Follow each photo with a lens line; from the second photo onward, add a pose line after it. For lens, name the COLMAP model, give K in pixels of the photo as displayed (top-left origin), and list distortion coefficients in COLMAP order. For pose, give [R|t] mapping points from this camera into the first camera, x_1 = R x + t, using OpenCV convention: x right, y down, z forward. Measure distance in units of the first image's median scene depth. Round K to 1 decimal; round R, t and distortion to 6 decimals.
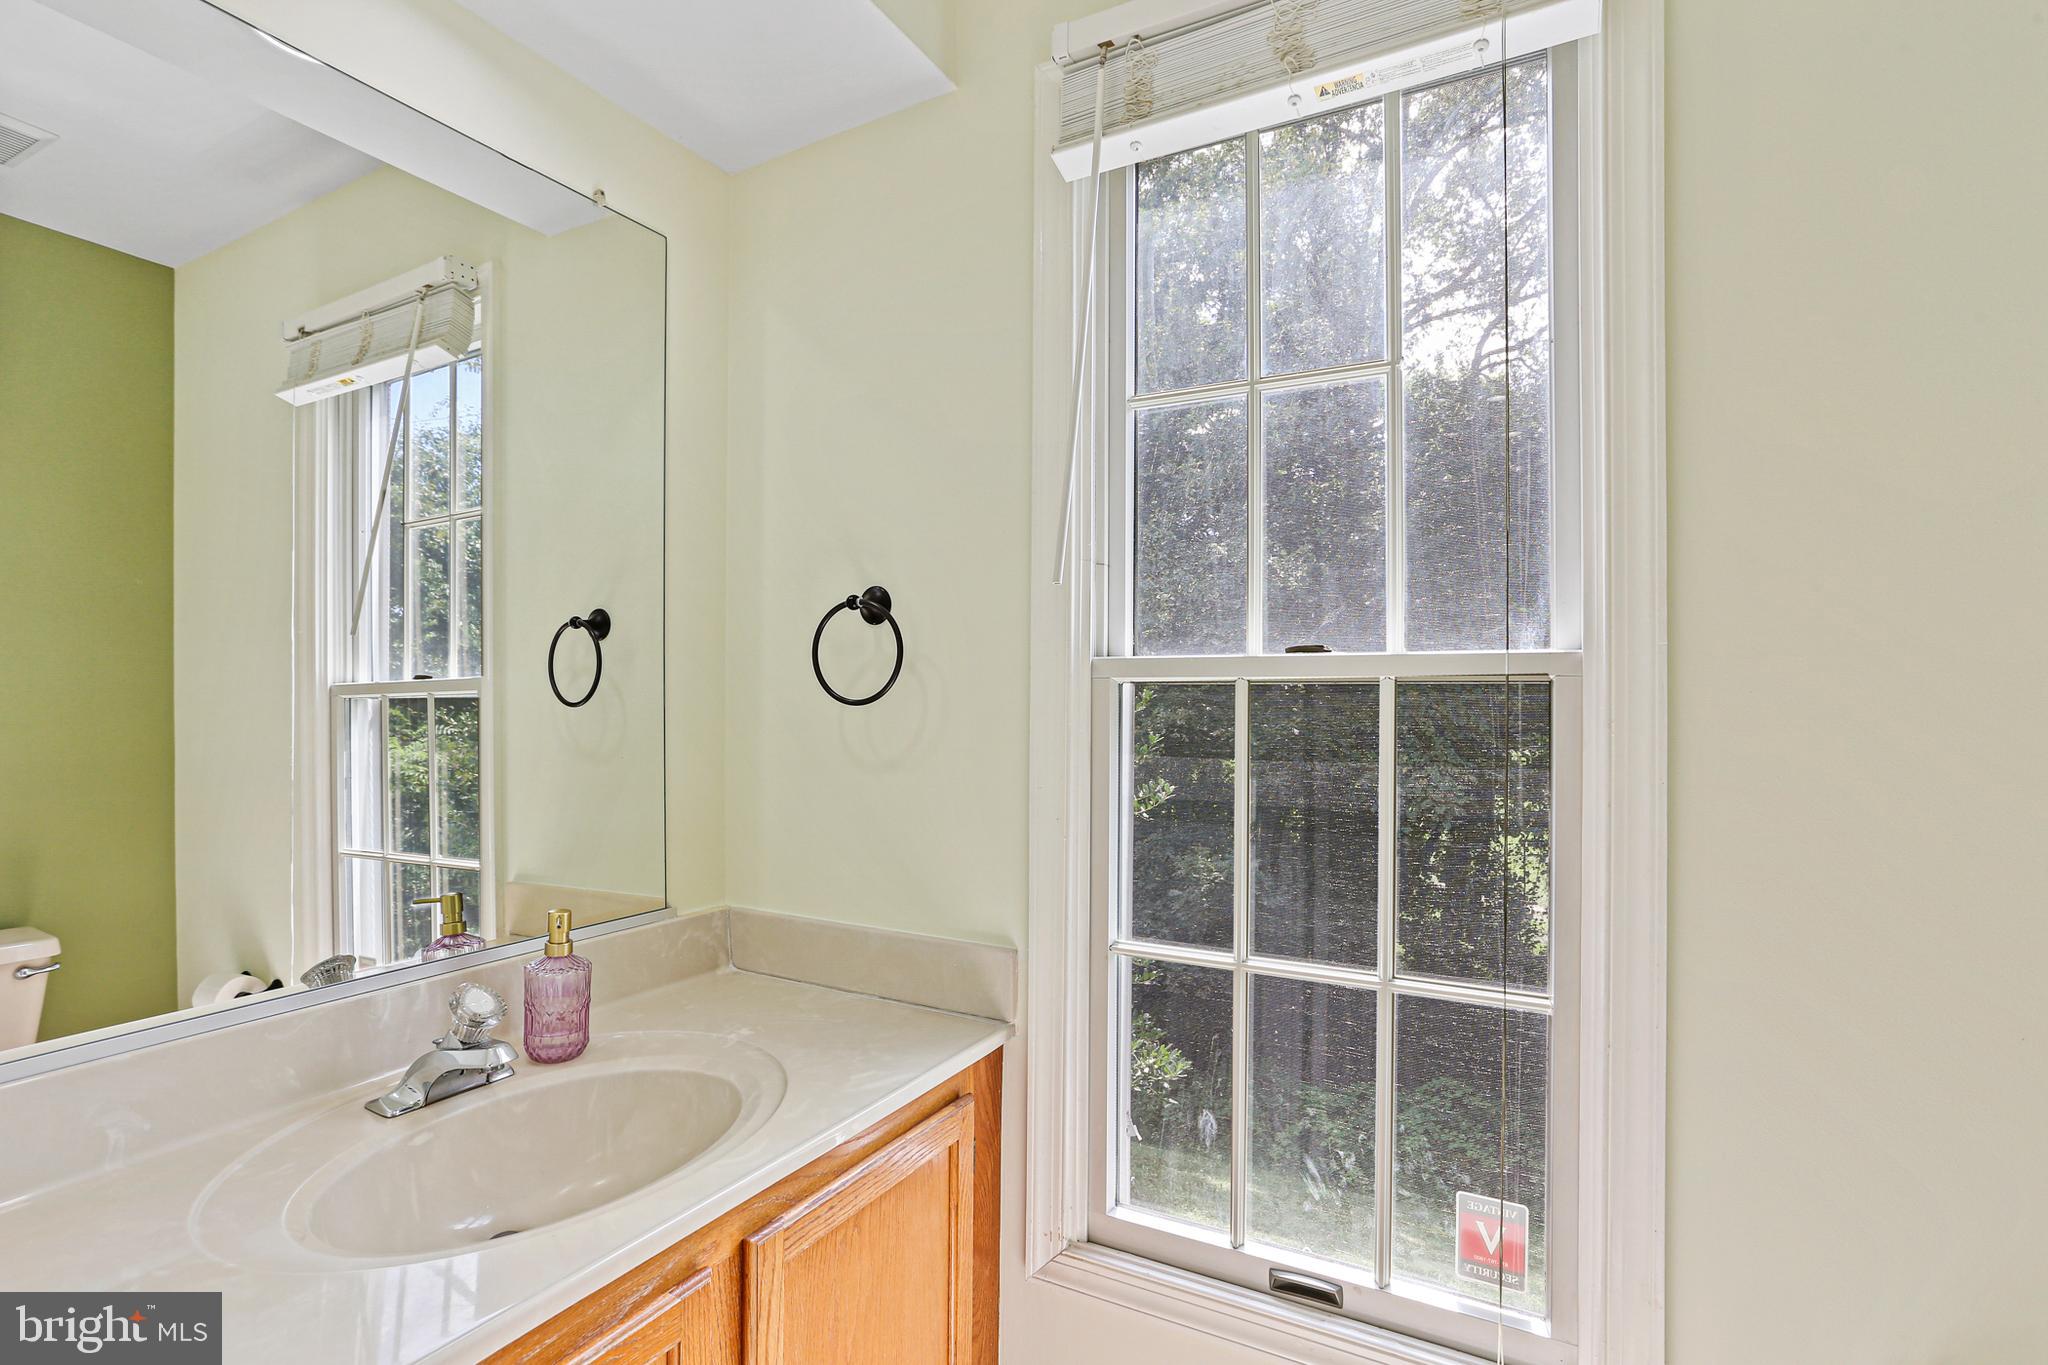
lens RADIAL K [[995.2, 0, 1019.1], [0, 995.2, 687.2], [0, 0, 1]] dist [-0.033330, 0.018071]
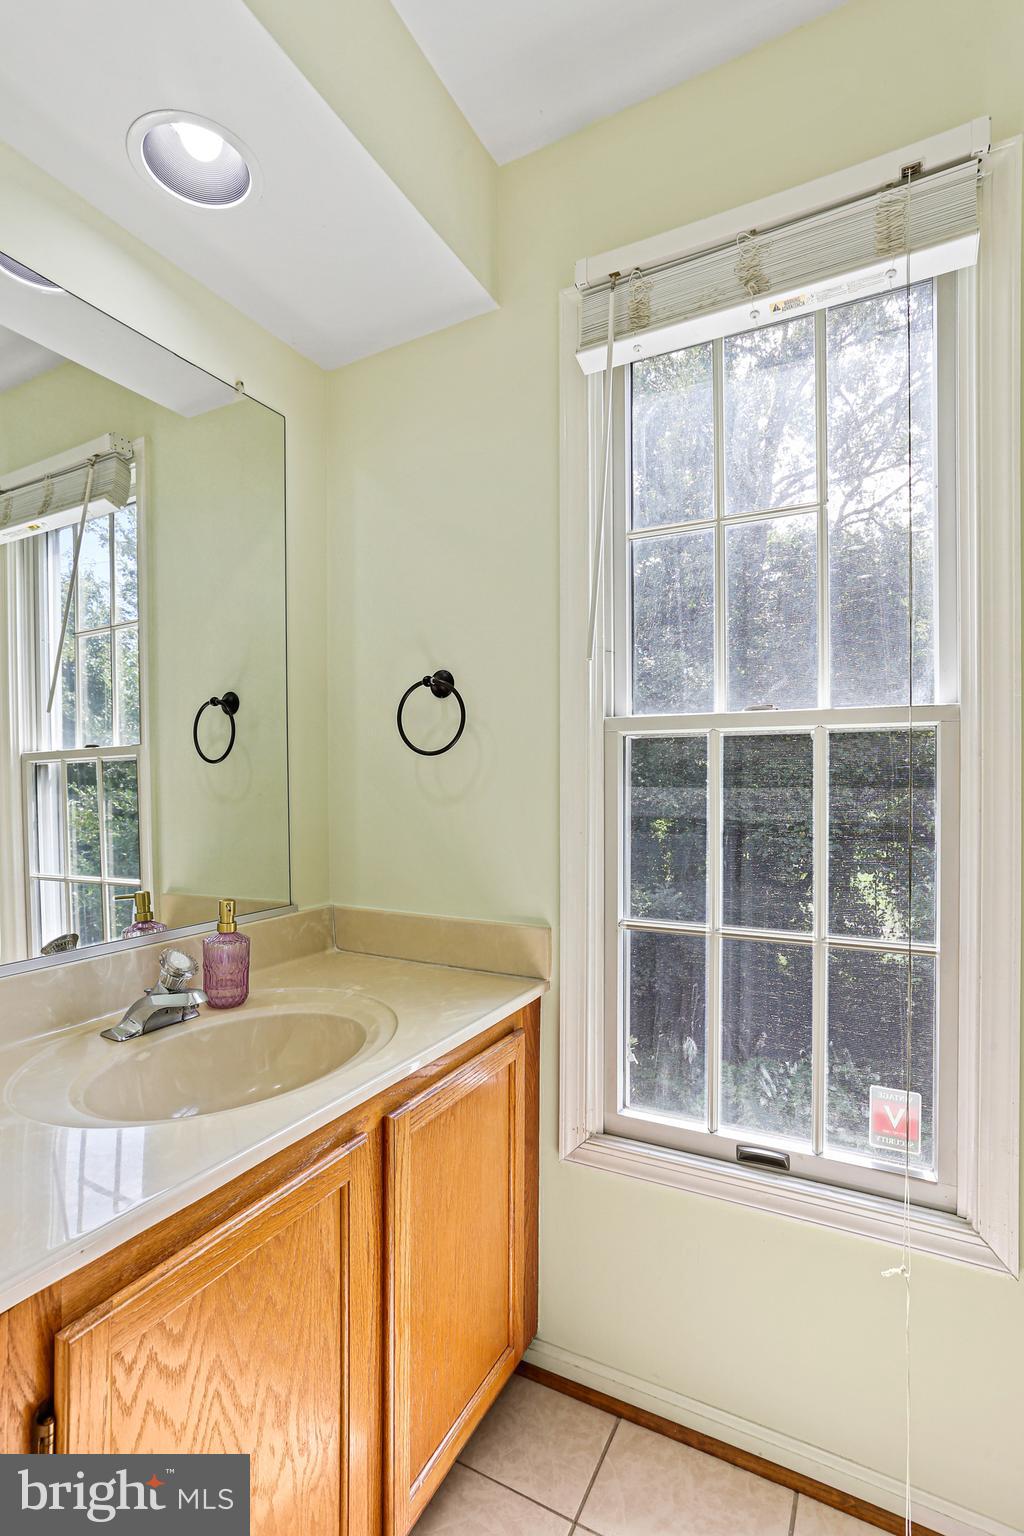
lens RADIAL K [[746.4, 0, 509.1], [0, 746.4, 779.3], [0, 0, 1]] dist [-0.033330, 0.018071]
pose [[0.999883, -0.007433, 0.013354, -0.078382], [0.007213, 0.999839, 0.016442, 0.040409], [-0.013474, -0.016344, 0.999776, -0.049037]]
